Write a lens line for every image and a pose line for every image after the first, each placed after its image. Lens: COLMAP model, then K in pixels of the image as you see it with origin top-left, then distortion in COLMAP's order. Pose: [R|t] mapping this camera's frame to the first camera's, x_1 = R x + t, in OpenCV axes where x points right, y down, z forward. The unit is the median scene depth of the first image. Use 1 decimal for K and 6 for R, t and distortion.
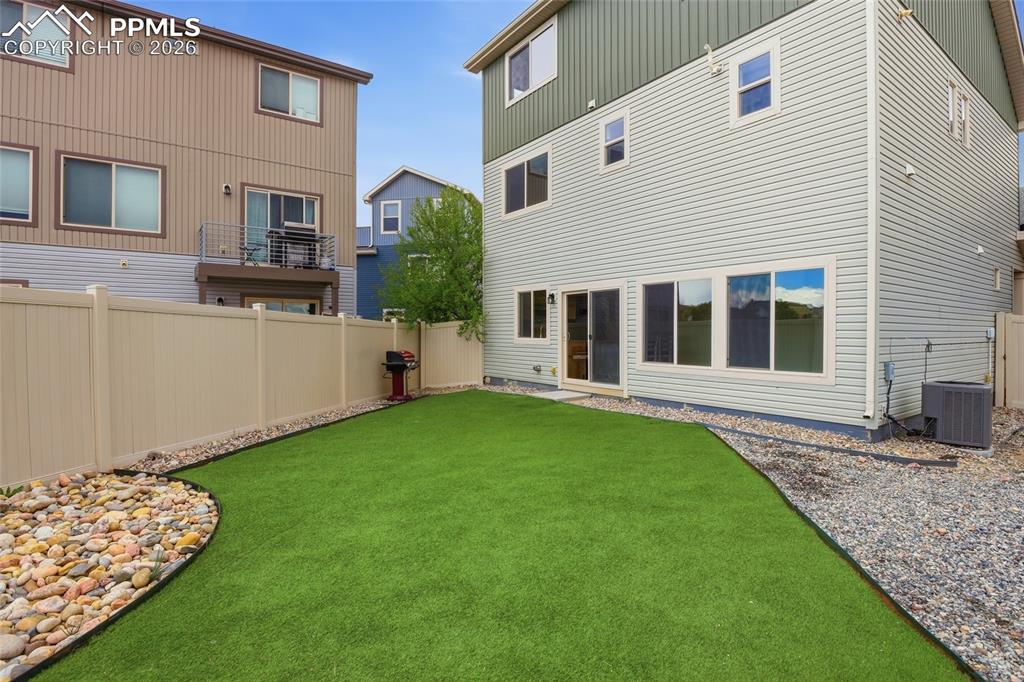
lens RADIAL K [[510.5, 0, 517.3], [0, 510.5, 336.3], [0, 0, 1]] dist [-0.024791, 0.000119]
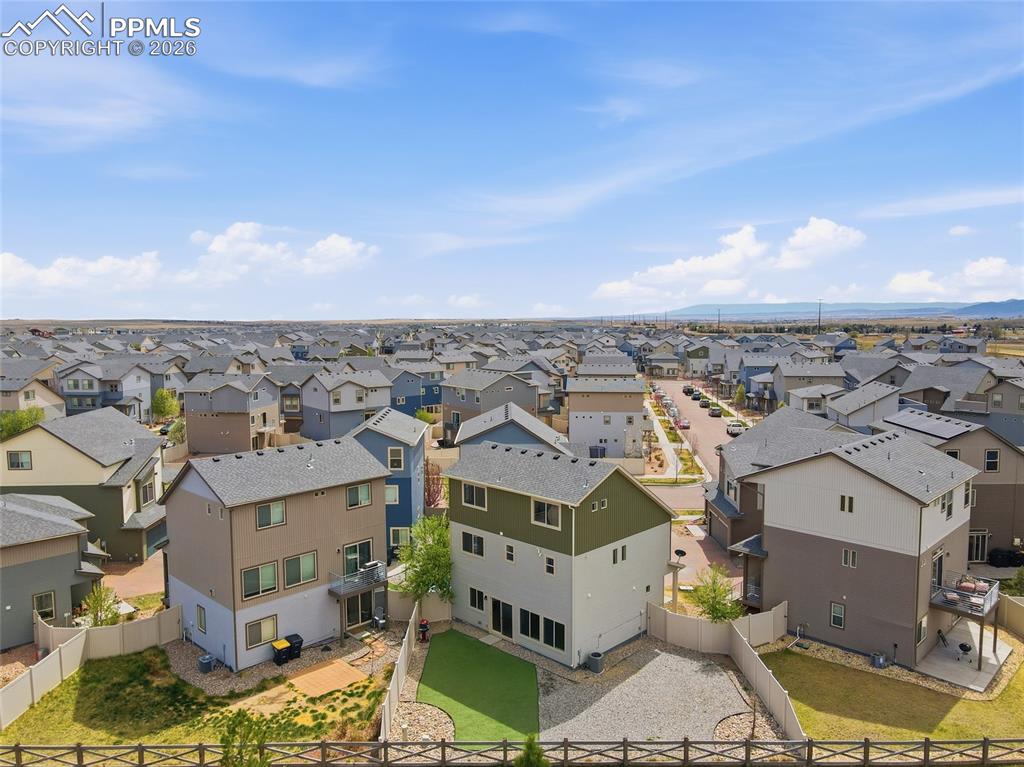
lens RADIAL K [[747.5, 0, 512.0], [0, 747.5, 383.5], [0, 0, 1]] dist [-0.009179, 0.035860]
pose [[0.985299, -0.026493, 0.168771, -0.412829], [0.011186, 0.995787, 0.091009, -1.513676], [-0.170471, -0.087783, 0.981445, -2.630408]]
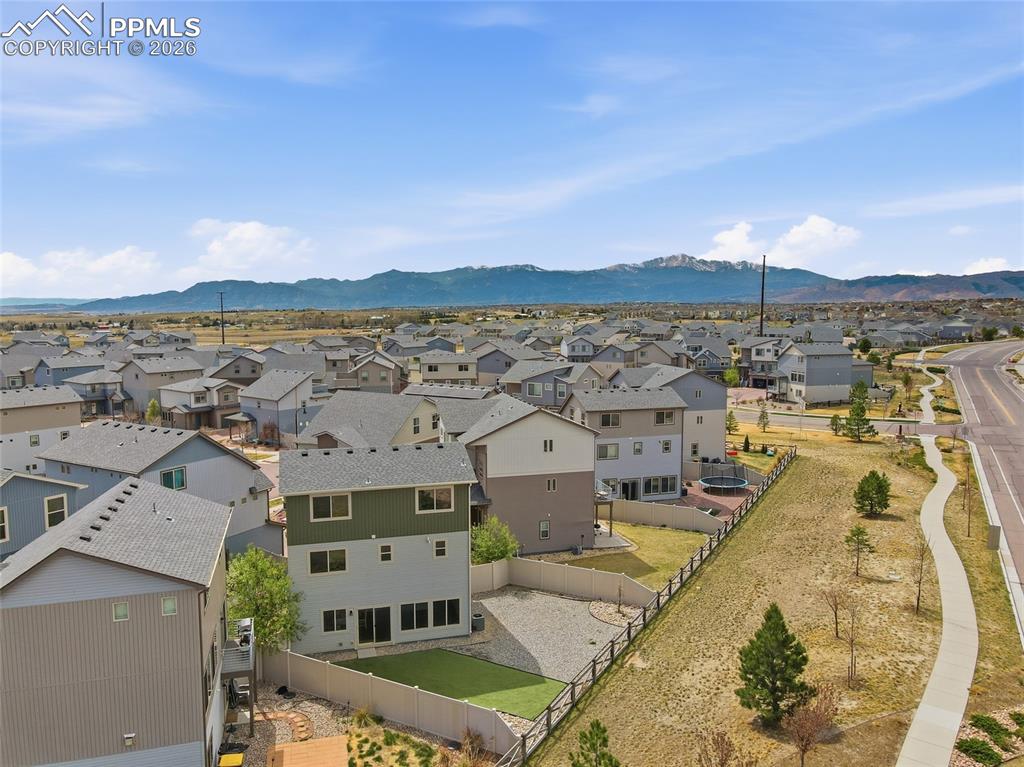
lens RADIAL K [[747.5, 0, 512.0], [0, 747.5, 383.5], [0, 0, 1]] dist [-0.009179, 0.035860]
pose [[0.341976, -0.106065, 0.933704, -2.837320], [0.010868, 0.993990, 0.108933, -1.526662], [-0.939646, -0.027105, 0.341073, -0.837288]]
